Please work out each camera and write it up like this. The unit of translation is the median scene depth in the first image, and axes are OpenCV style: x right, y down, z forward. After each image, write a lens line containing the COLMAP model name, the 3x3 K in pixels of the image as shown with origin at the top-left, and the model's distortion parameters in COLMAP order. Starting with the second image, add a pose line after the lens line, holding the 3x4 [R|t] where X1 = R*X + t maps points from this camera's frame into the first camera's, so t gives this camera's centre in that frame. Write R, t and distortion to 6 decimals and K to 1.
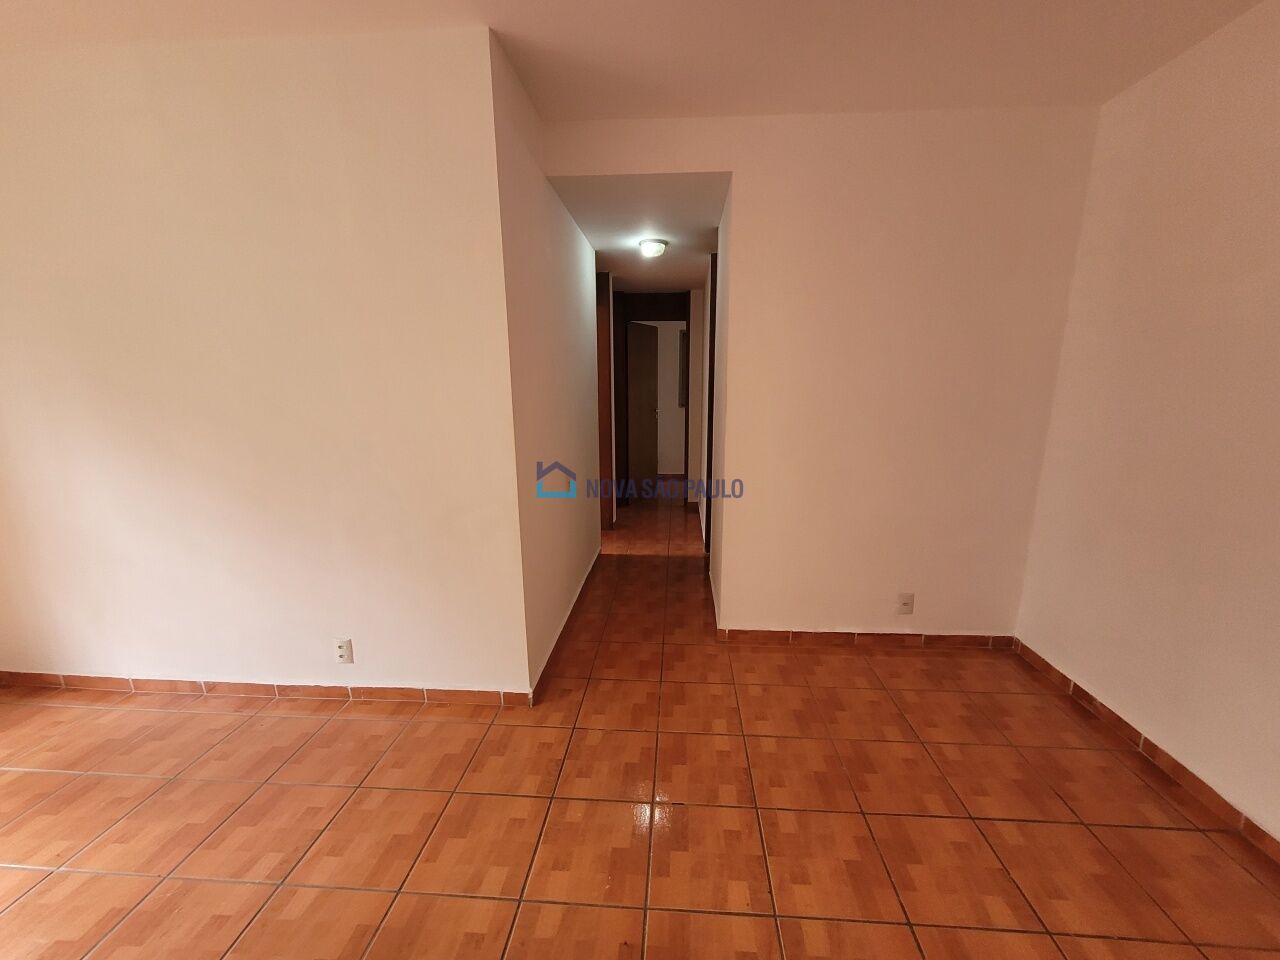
lens RADIAL K [[497.8, 0, 647.8], [0, 497.8, 485.9], [0, 0, 1]] dist [0.000866, 0.000103]
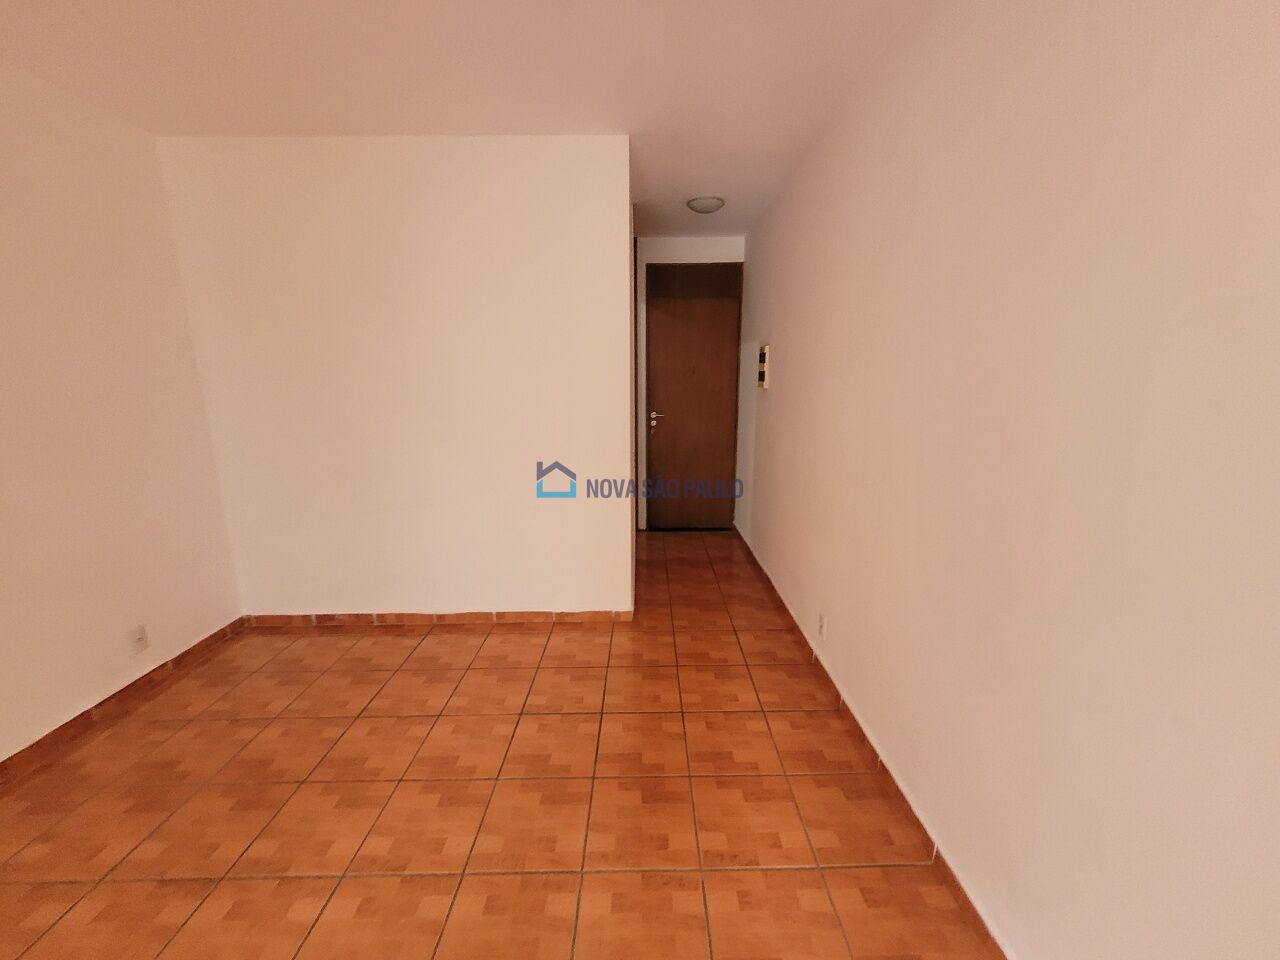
lens RADIAL K [[497.8, 0, 647.8], [0, 497.8, 485.9], [0, 0, 1]] dist [0.000866, 0.000103]
pose [[-0.074636, -0.208499, 0.975171, -0.337760], [0.210369, 0.952599, 0.219774, -0.023597], [-0.974769, 0.221549, -0.027236, 0.096093]]
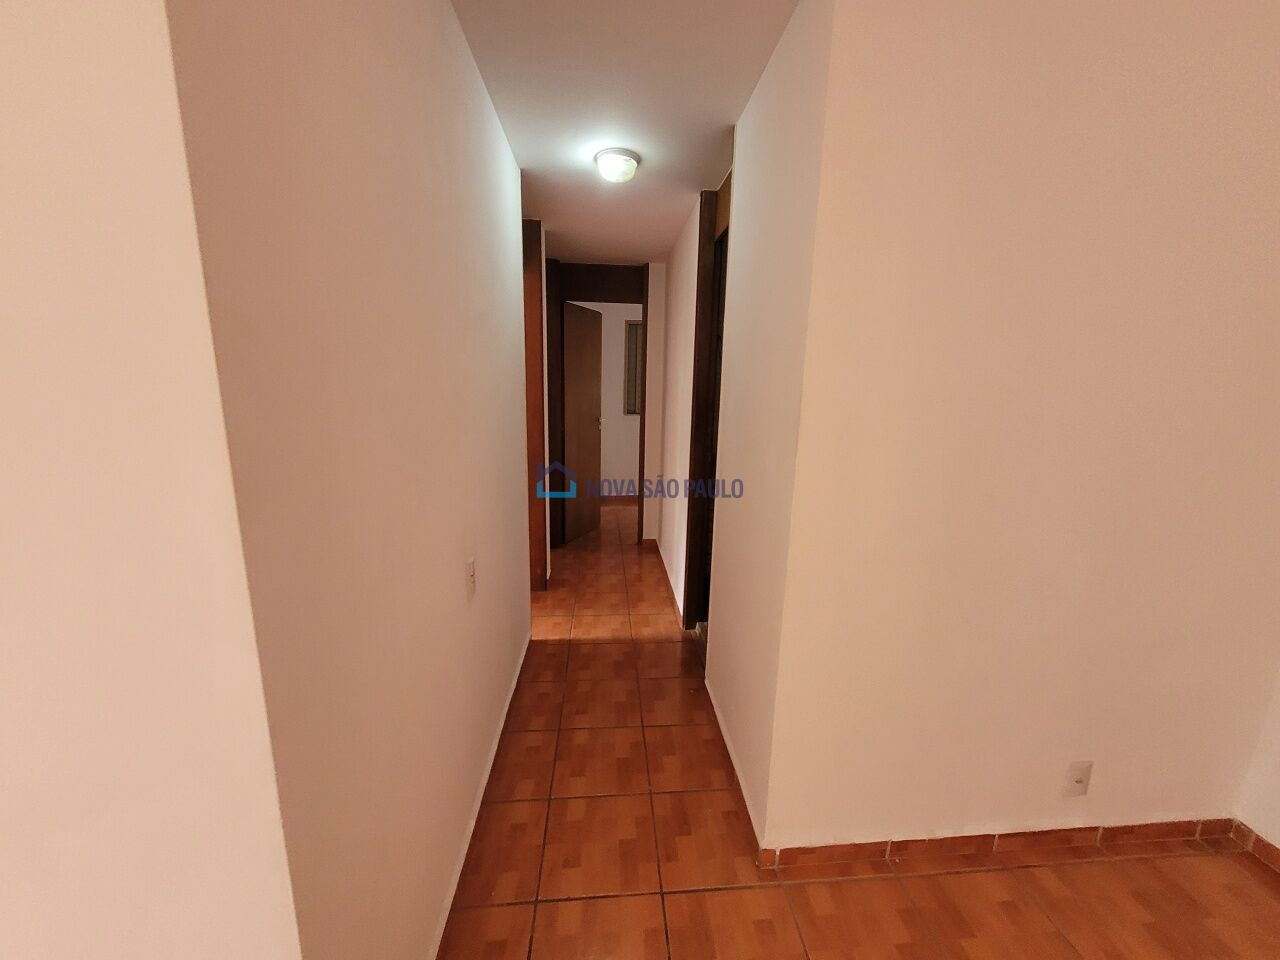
lens RADIAL K [[497.8, 0, 647.8], [0, 497.8, 485.9], [0, 0, 1]] dist [0.000866, 0.000103]
pose [[0.988868, -0.004811, 0.148715, -0.058951], [0.005487, 0.999976, -0.004133, -0.103045], [-0.148692, 0.004903, 0.988871, 0.496442]]
